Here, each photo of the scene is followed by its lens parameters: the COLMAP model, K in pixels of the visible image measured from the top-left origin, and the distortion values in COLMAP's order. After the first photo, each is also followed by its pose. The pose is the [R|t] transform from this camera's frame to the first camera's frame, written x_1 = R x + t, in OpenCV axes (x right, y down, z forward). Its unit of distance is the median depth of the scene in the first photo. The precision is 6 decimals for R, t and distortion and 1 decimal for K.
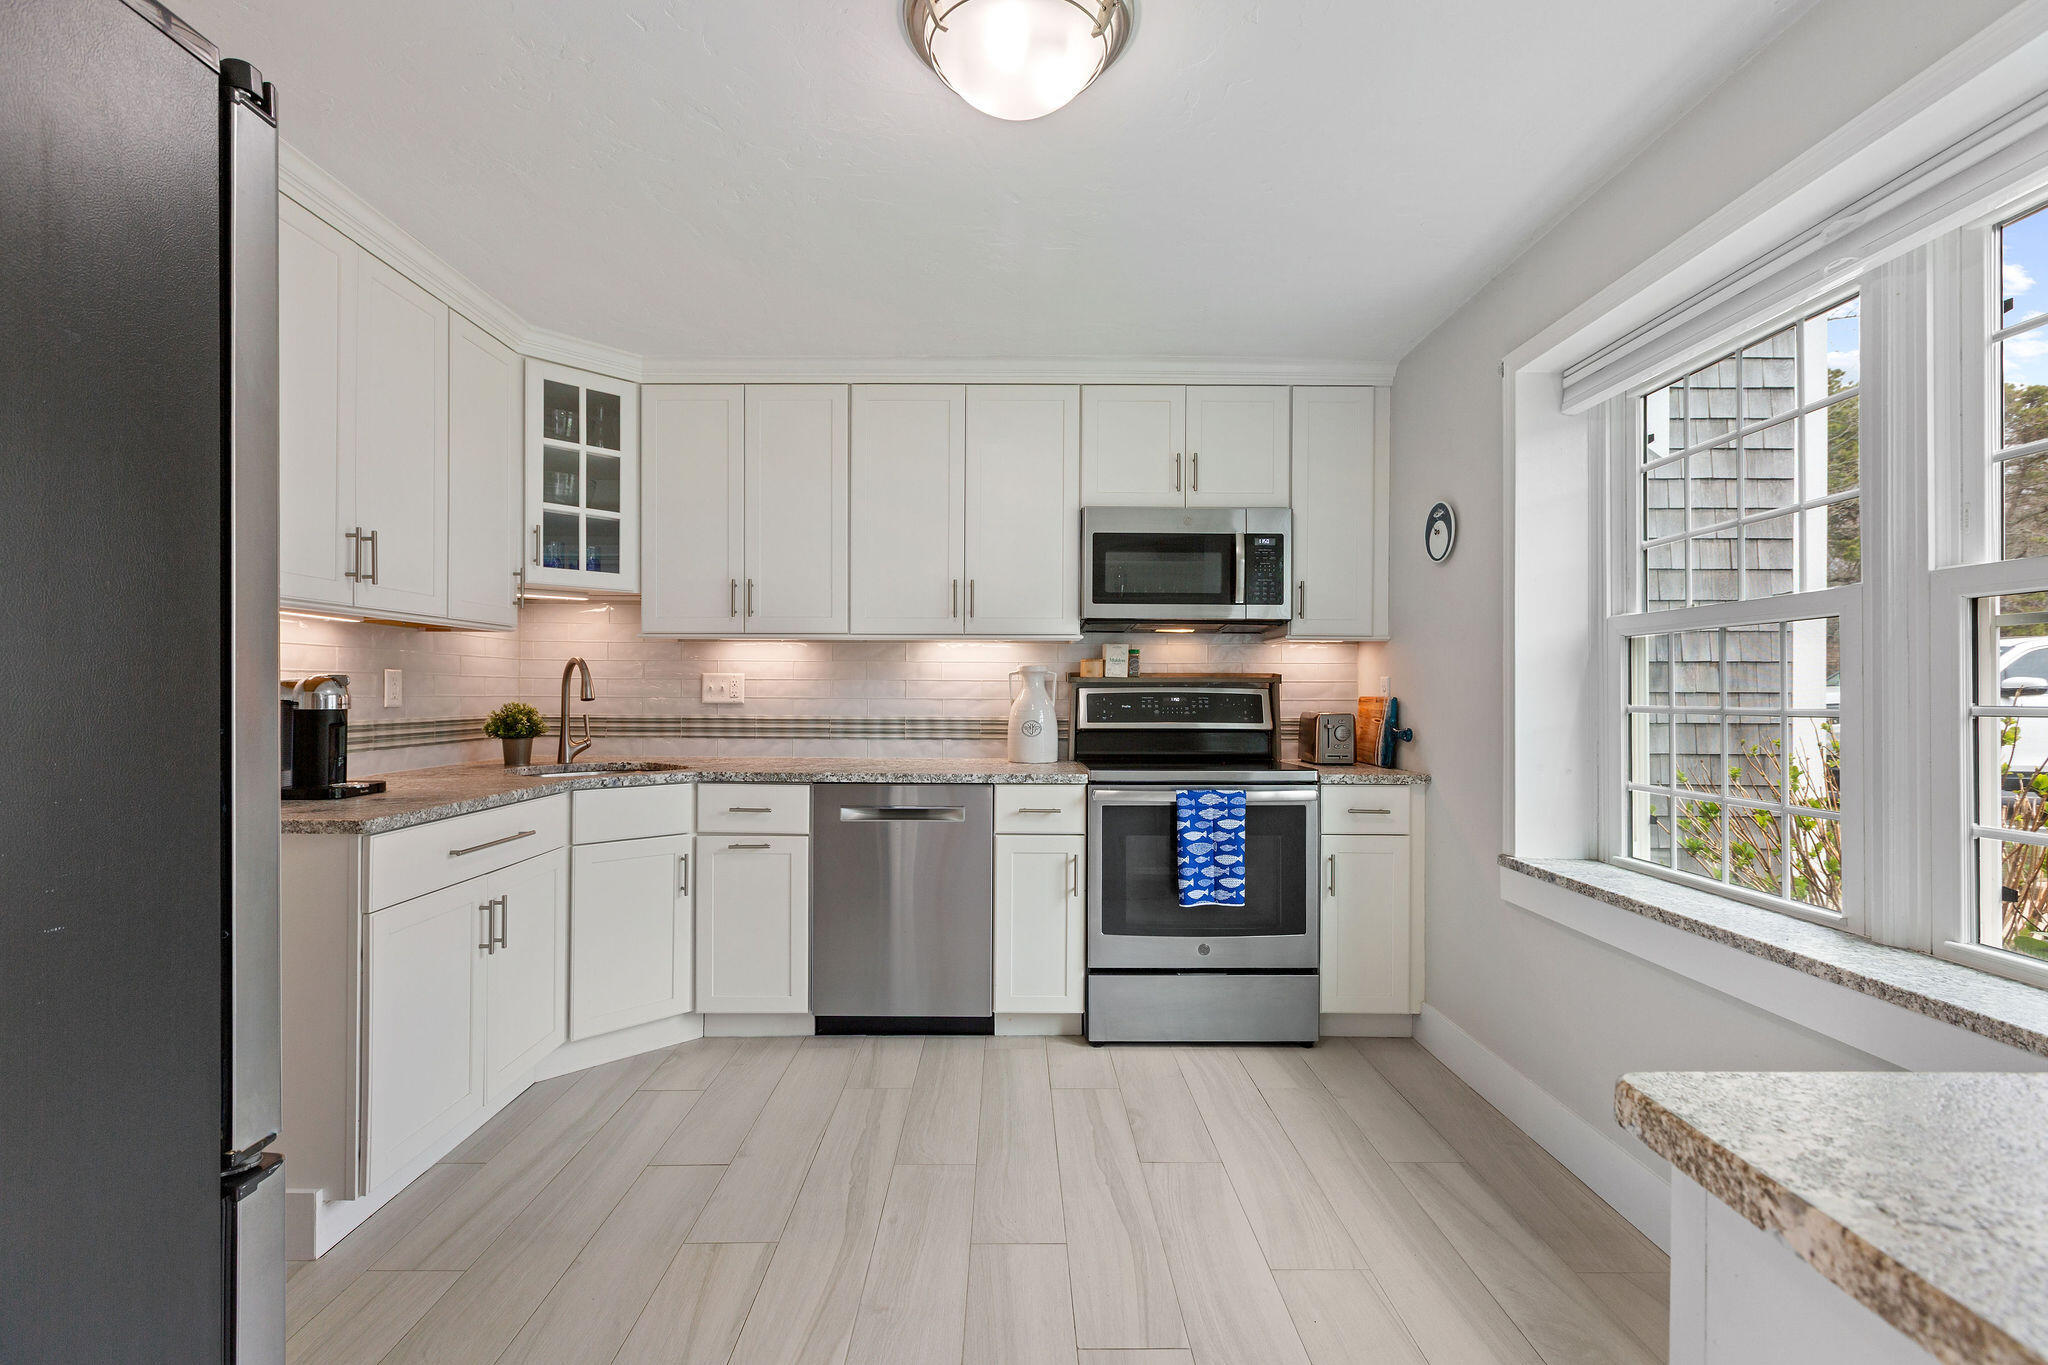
lens RADIAL K [[904.2, 0, 992.6], [0, 904.2, 689.4], [0, 0, 1]] dist [-0.001265, 0.000044]
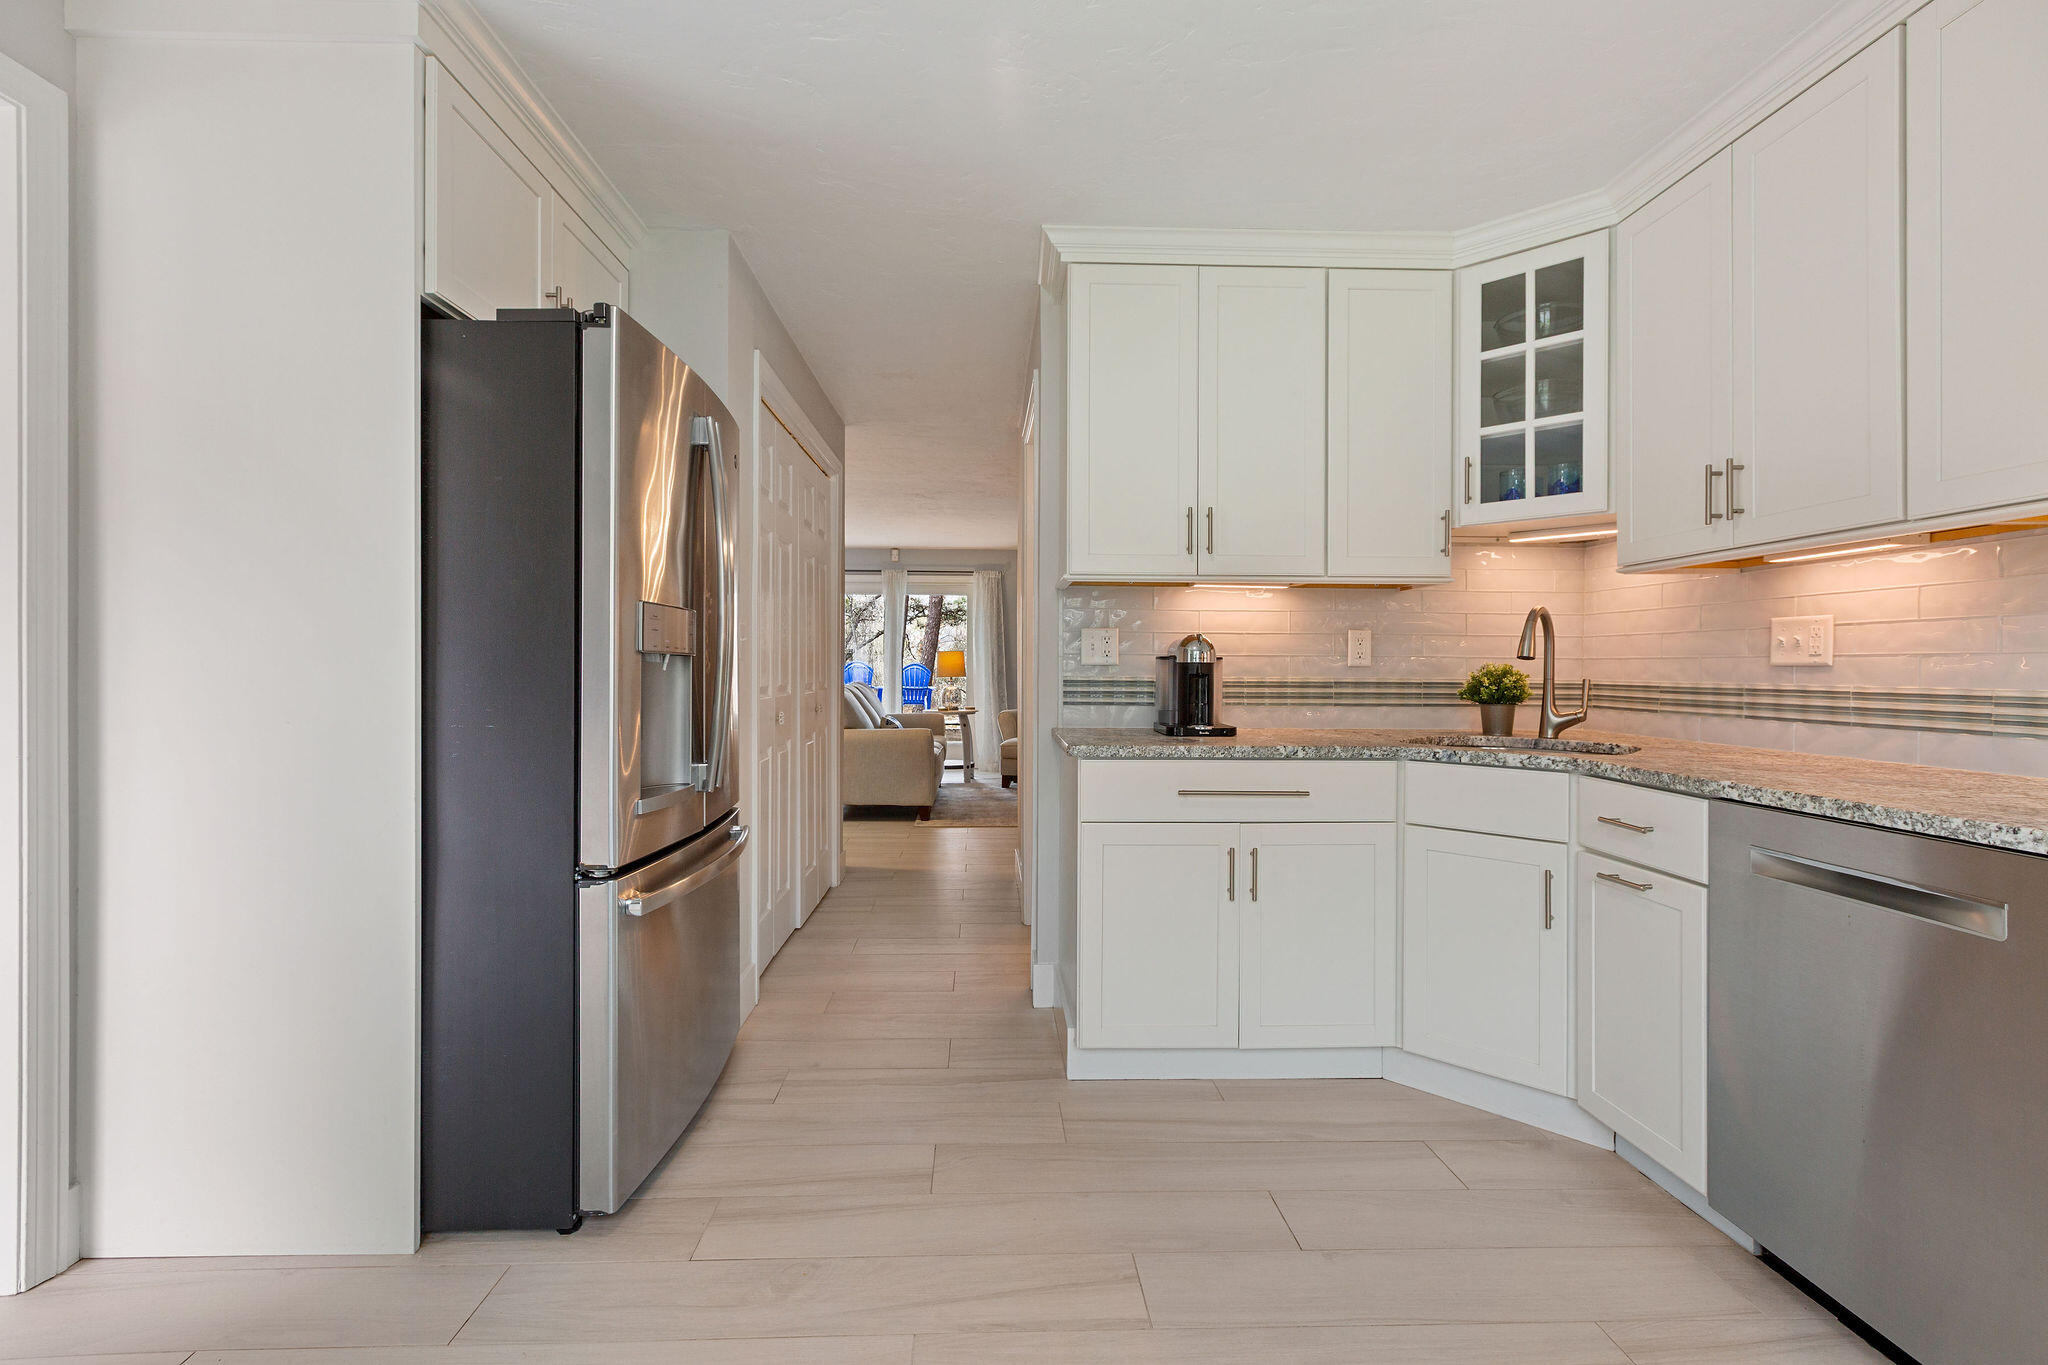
lens RADIAL K [[904.2, 0, 1020.6], [0, 904.2, 668.3], [0, 0, 1]] dist [-0.001265, 0.000044]
pose [[0.058649, -0.003325, -0.998273, 0.345318], [-0.003510, 0.999988, -0.003537, 0.026169], [0.998272, 0.003712, 0.058637, 0.533894]]
